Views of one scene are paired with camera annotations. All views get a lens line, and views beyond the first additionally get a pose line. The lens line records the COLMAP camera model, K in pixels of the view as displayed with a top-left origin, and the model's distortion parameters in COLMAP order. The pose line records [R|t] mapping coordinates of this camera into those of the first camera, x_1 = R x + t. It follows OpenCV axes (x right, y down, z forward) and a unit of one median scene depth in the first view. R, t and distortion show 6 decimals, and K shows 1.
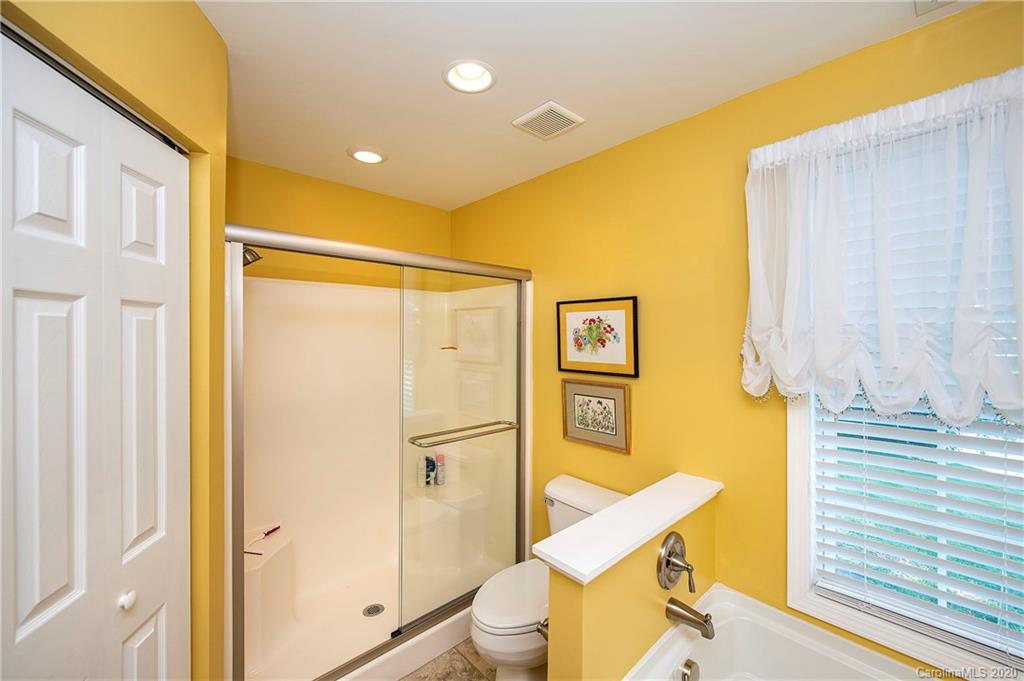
lens RADIAL K [[415.4, 0, 510.4], [0, 415.4, 334.6], [0, 0, 1]] dist [0.010305, -0.000152]
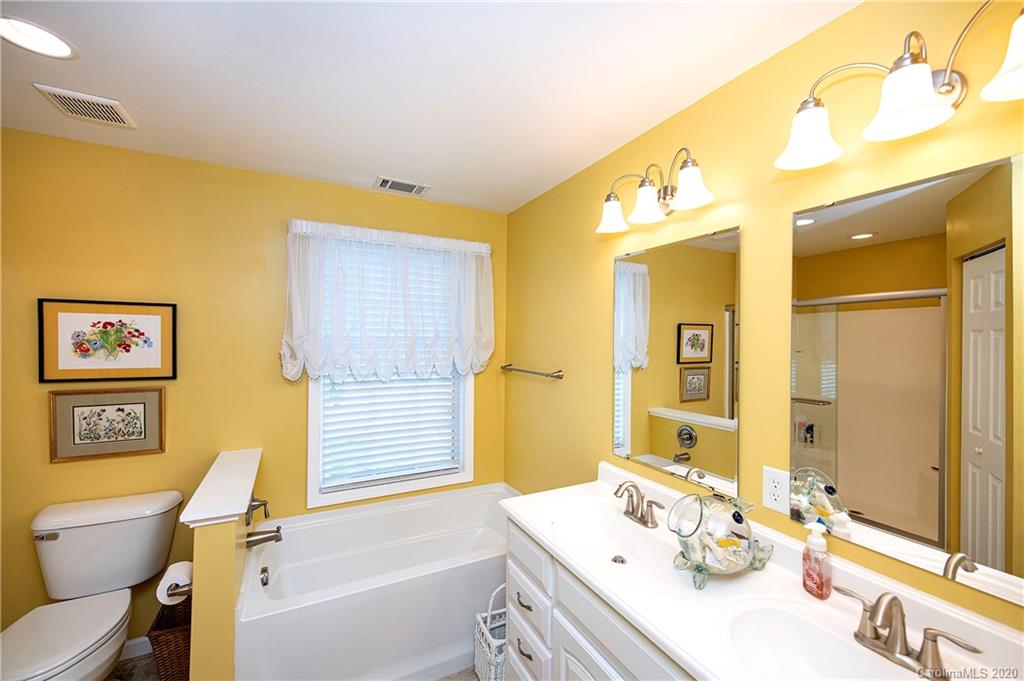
lens RADIAL K [[415.4, 0, 513.4], [0, 415.4, 342.2], [0, 0, 1]] dist [0.010305, -0.000152]
pose [[0.261555, 0.000066, 0.965189, -0.483752], [-0.005975, 0.999981, 0.001551, 0.000410], [-0.965170, -0.006172, 0.261551, -0.128238]]
